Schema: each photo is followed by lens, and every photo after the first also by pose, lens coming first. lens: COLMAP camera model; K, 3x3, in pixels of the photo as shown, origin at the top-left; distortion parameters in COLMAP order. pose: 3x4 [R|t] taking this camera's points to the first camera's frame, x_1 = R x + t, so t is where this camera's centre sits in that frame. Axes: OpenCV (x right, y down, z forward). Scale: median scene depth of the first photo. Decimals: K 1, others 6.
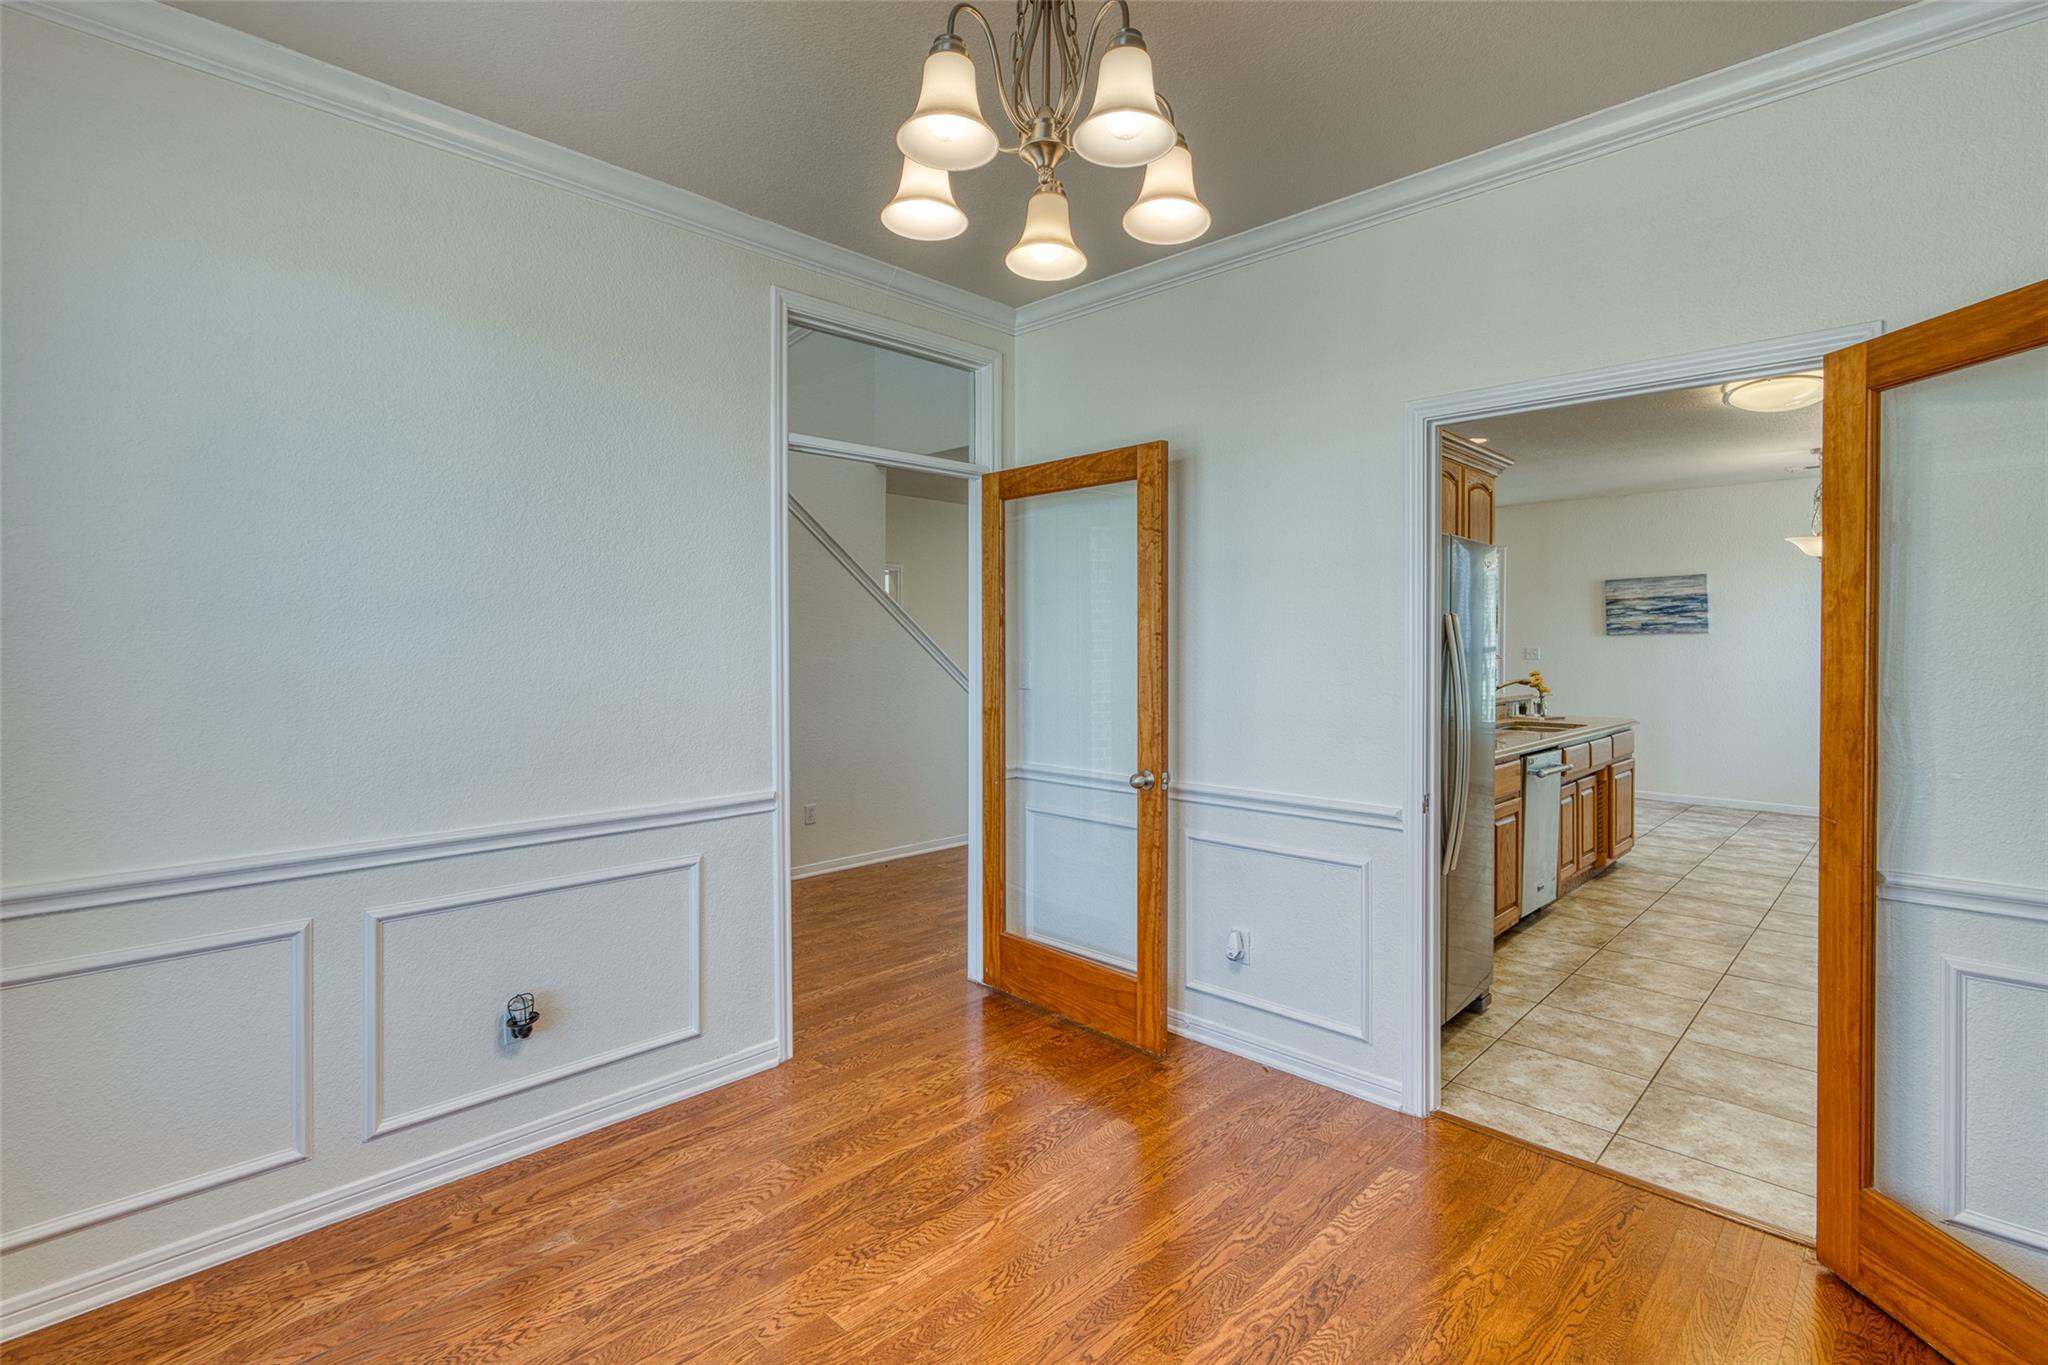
lens RADIAL K [[968.8, 0, 1001.3], [0, 968.8, 647.0], [0, 0, 1]] dist [0.000604, 0.000007]
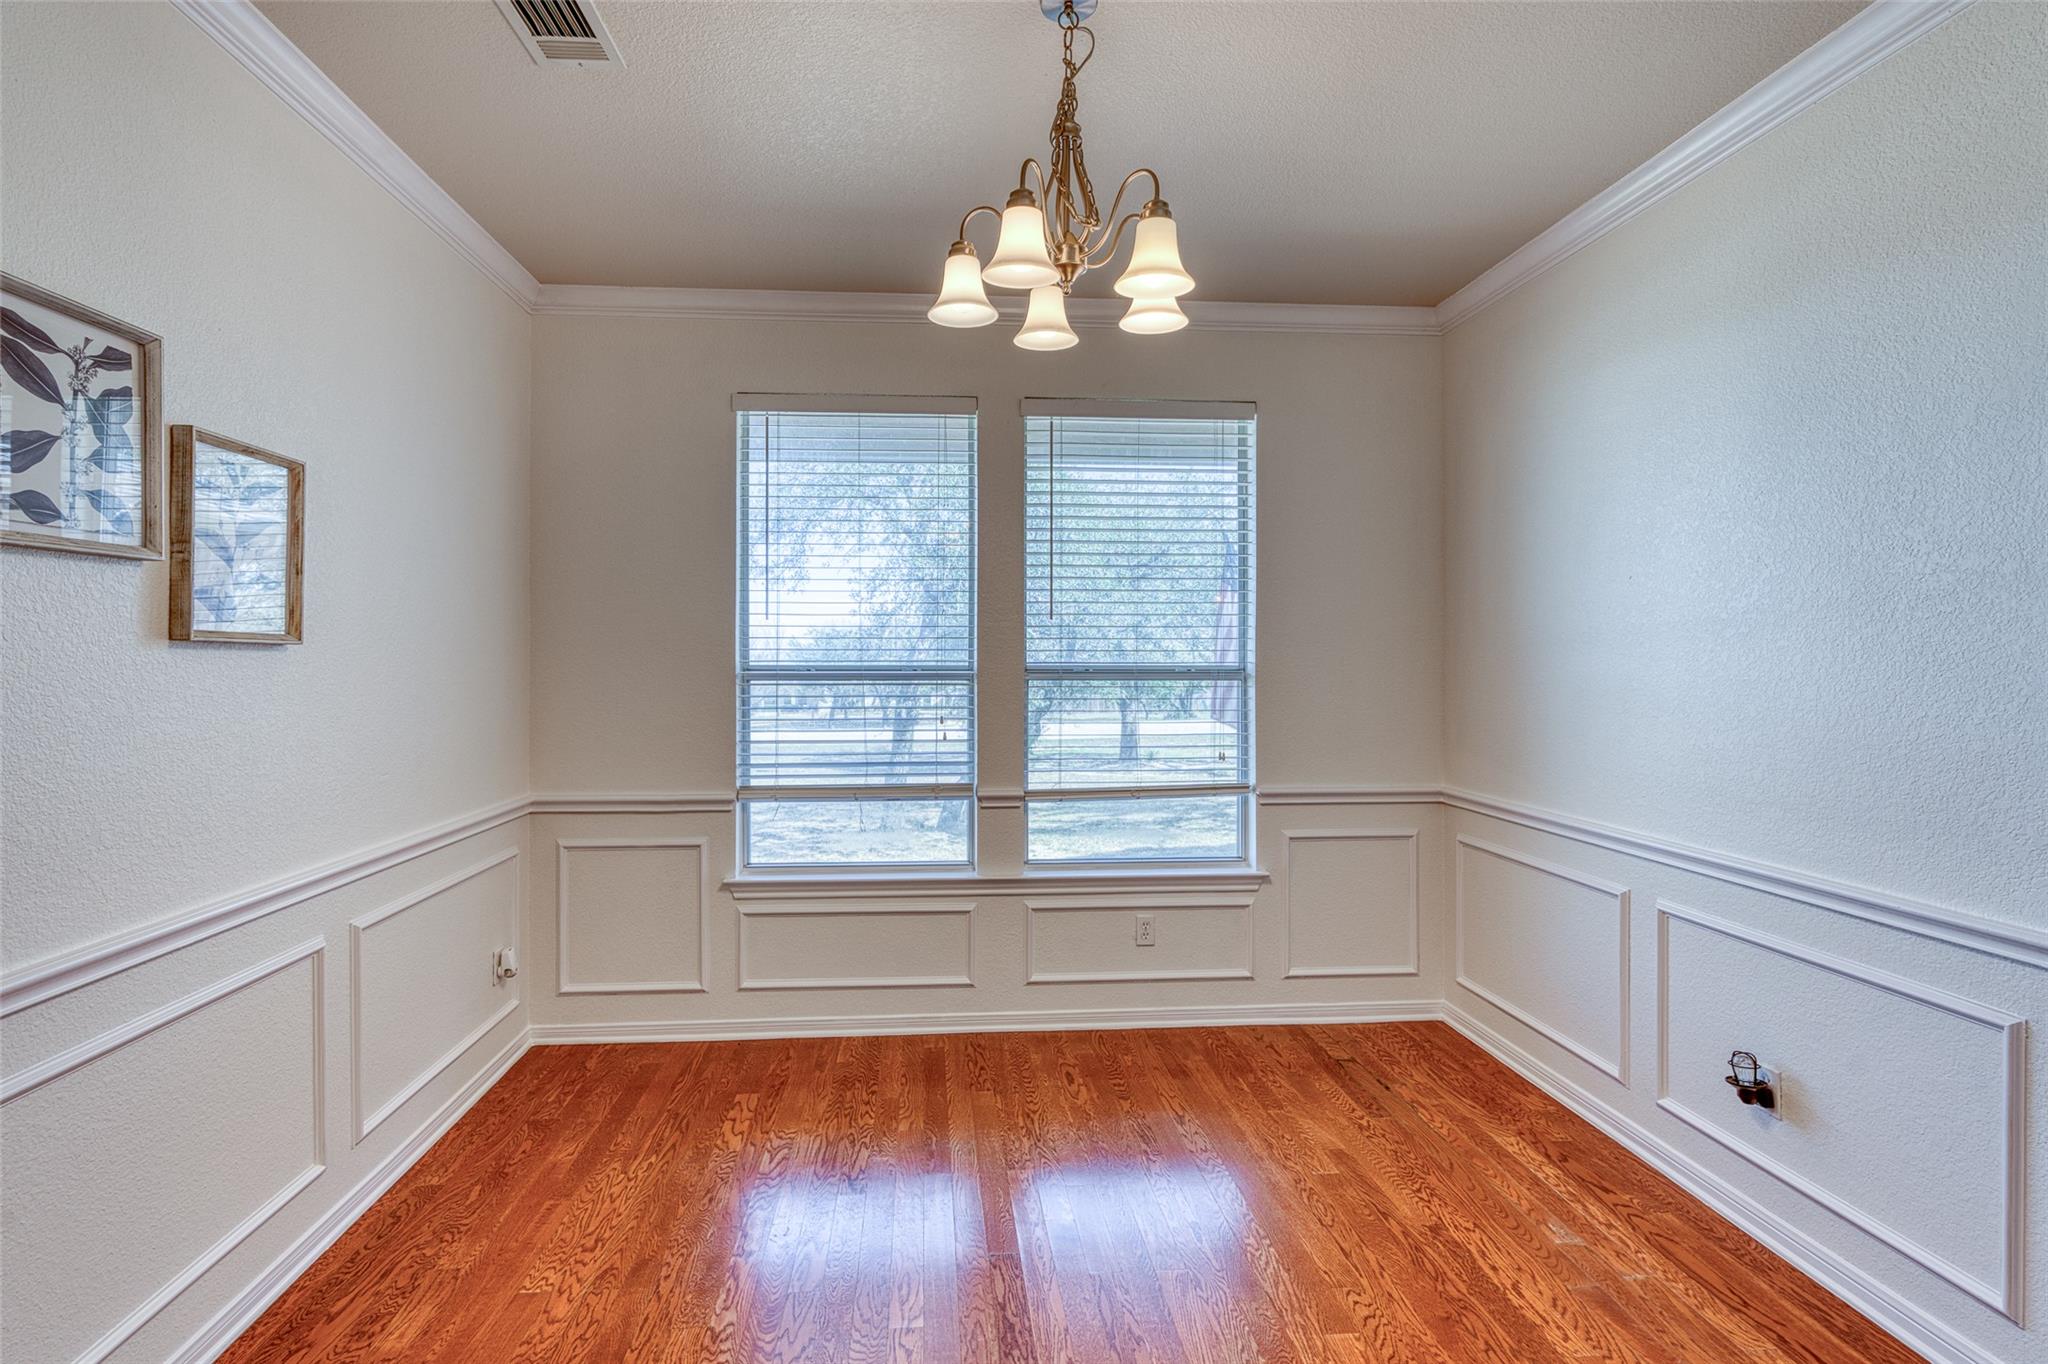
lens RADIAL K [[968.8, 0, 1001.3], [0, 968.8, 646.5], [0, 0, 1]] dist [0.000604, 0.000007]
pose [[-0.646221, -0.003622, -0.763142, 0.763478], [-0.003842, 0.999992, -0.001493, -0.018756], [0.763141, 0.001967, -0.646229, 1.257956]]
